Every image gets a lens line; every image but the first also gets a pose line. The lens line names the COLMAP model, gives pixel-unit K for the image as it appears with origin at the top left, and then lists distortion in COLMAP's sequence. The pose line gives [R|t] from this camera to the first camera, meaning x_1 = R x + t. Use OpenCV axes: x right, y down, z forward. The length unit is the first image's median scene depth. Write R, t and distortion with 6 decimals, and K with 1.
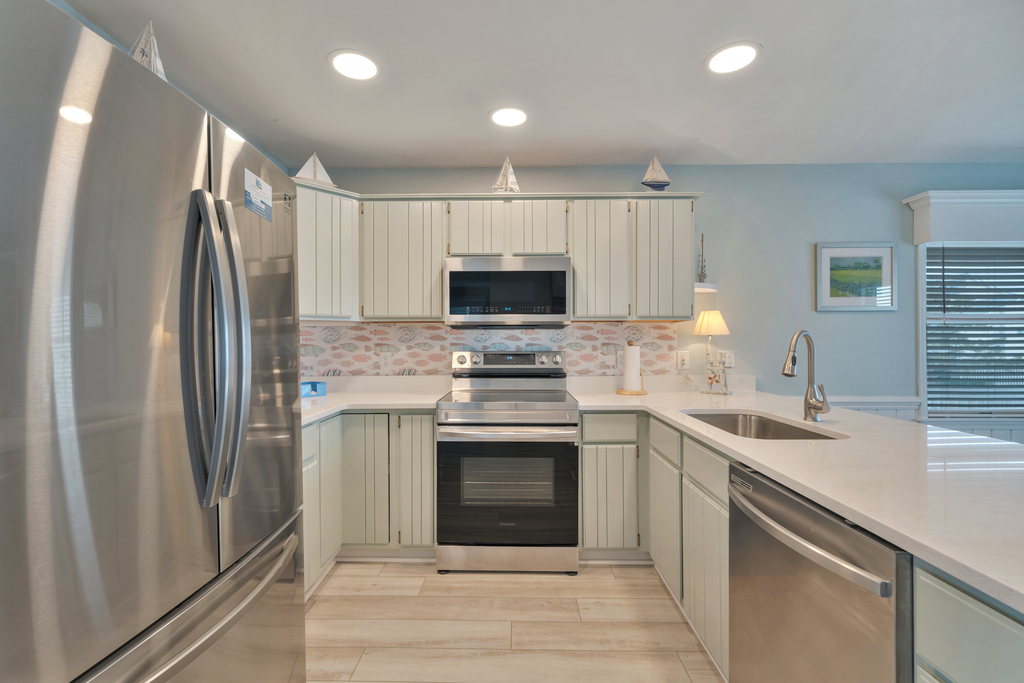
lens RADIAL K [[435.2, 0, 490.7], [0, 435.2, 343.5], [0, 0, 1]] dist [0.001463, 0.000218]
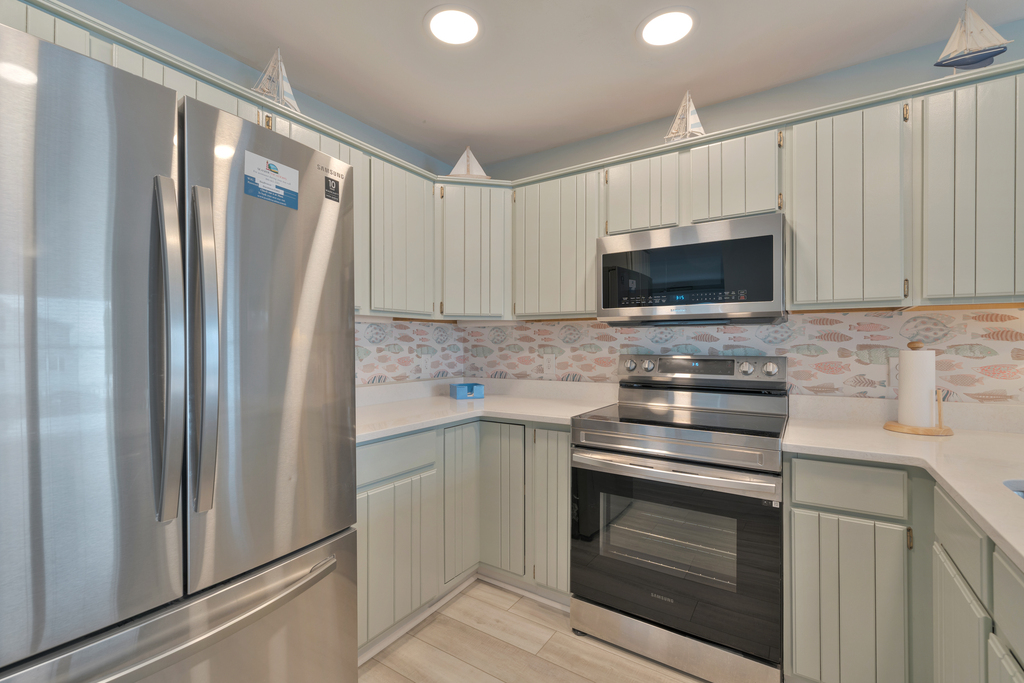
lens RADIAL K [[427.7, 0, 509.5], [0, 427.7, 343.4], [0, 0, 1]] dist [-0.000348, -0.000021]
pose [[0.851990, 0.001937, -0.523555, 0.162639], [-0.003894, 0.999989, -0.002637, 0.000437], [0.523544, 0.004285, 0.851988, 0.227837]]
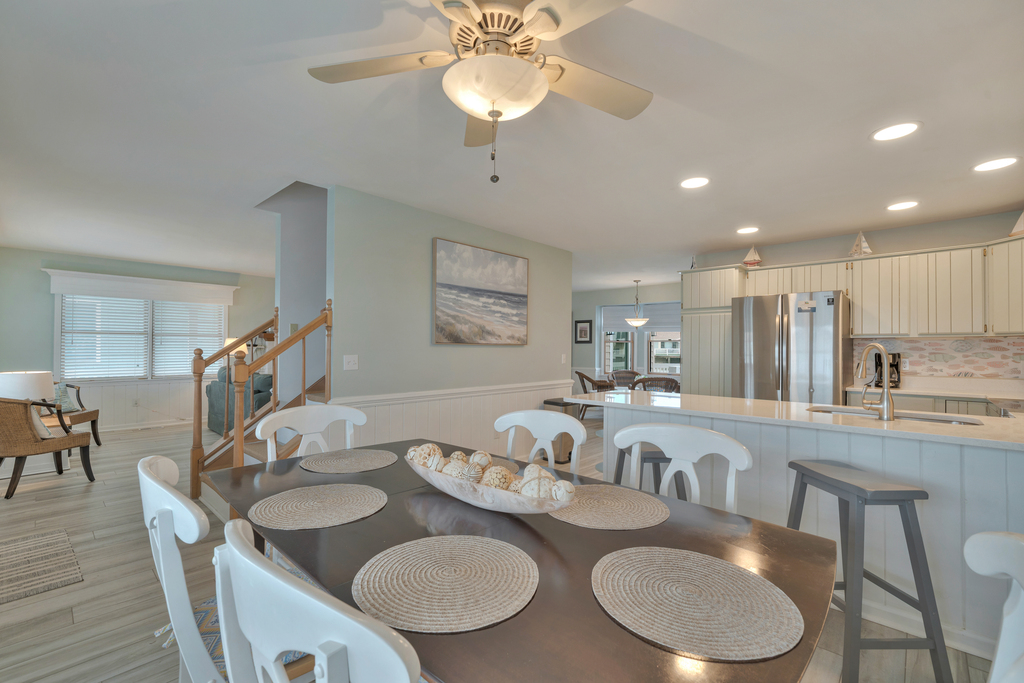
lens RADIAL K [[435.2, 0, 490.7], [0, 435.2, 343.5], [0, 0, 1]] dist [0.001463, 0.000218]
pose [[-0.689849, -0.010758, -0.723874, 1.591980], [-0.007135, 0.999942, -0.008061, -0.005711], [0.723919, -0.000396, -0.689885, 0.699288]]
